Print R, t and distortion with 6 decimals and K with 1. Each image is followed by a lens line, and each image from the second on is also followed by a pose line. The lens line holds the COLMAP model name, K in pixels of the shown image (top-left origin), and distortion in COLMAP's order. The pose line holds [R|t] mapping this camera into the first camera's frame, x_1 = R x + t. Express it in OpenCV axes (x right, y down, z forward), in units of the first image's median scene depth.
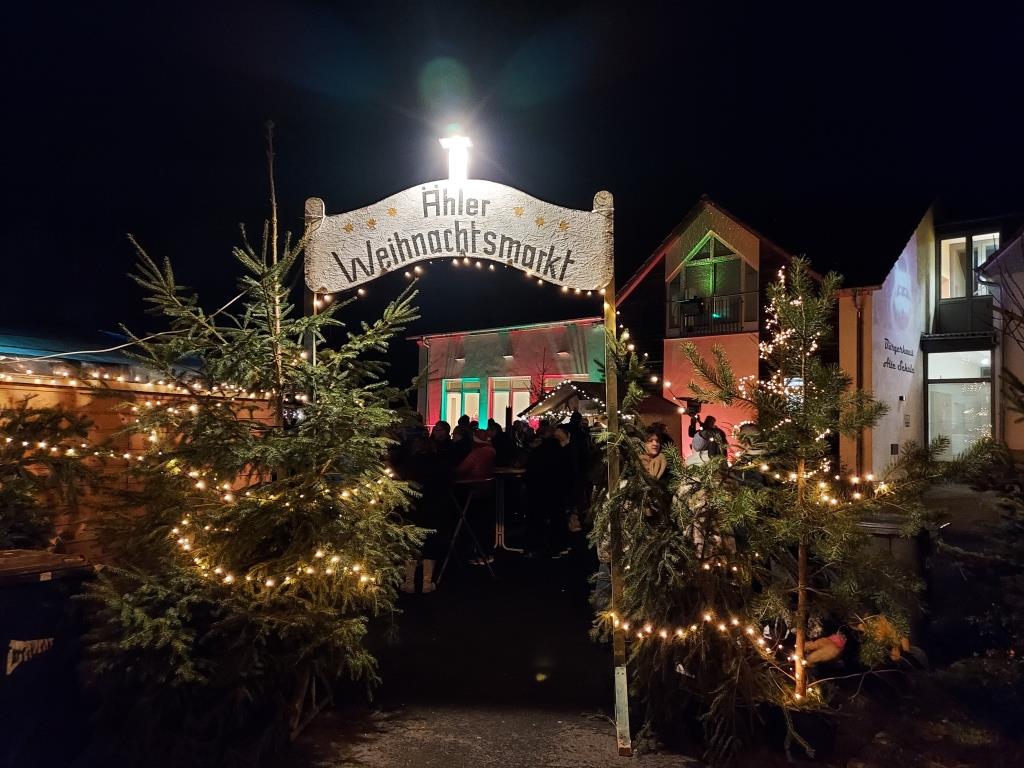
lens RADIAL K [[756.9, 0, 512.0], [0, 756.9, 384.0], [0, 0, 1]] dist [0.072677, -0.079532]
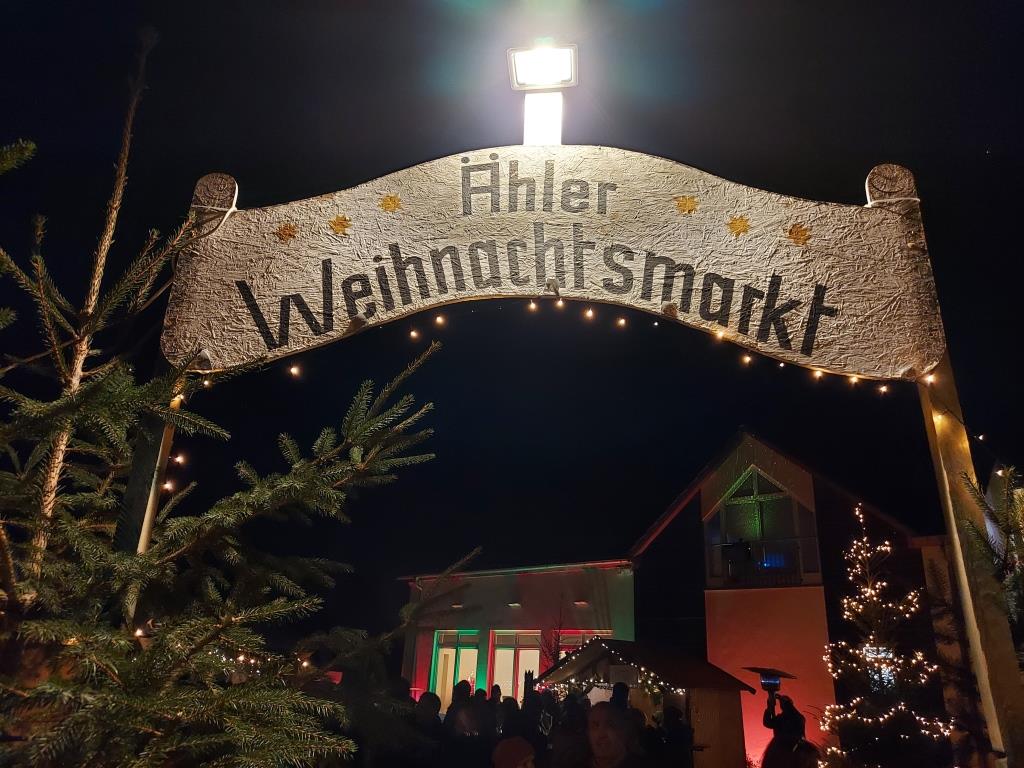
lens RADIAL K [[756.9, 0, 512.0], [0, 756.9, 384.0], [0, 0, 1]] dist [0.072677, -0.079532]
pose [[0.999206, 0.039808, -0.001460, -0.083475], [-0.038193, 0.946946, -0.319117, 0.008614], [-0.011321, 0.318919, 0.947714, 0.623022]]
